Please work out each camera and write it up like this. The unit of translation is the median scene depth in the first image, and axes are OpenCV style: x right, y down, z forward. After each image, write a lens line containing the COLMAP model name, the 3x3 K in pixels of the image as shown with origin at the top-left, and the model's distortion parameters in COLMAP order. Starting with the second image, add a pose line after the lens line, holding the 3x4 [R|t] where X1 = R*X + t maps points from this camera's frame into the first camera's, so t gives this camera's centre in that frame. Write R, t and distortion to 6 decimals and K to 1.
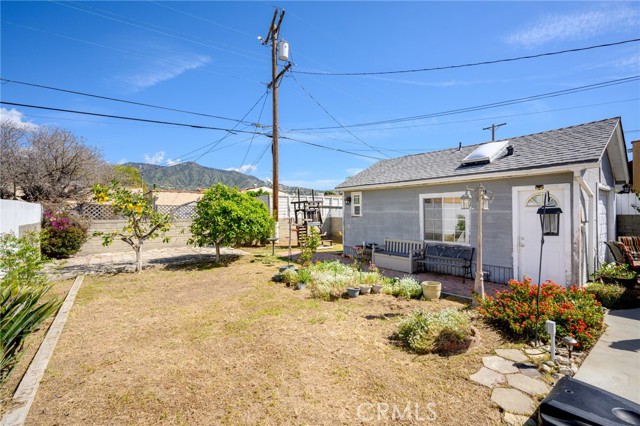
lens RADIAL K [[256.4, 0, 321.5], [0, 256.4, 213.4], [0, 0, 1]] dist [-0.000749, 0.000038]
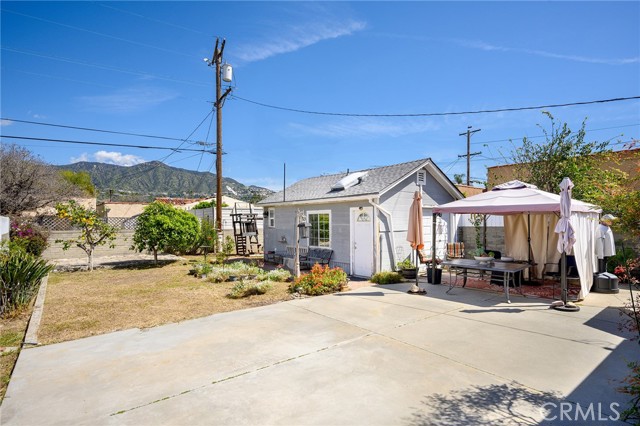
lens RADIAL K [[327.2, 0, 334.1], [0, 327.2, 223.8], [0, 0, 1]] dist [-0.002501, -0.000195]
pose [[0.999872, 0.000535, 0.015979, 0.403629], [-0.000592, 0.999994, 0.003553, -0.011869], [-0.015977, -0.003562, 0.999866, -0.550783]]
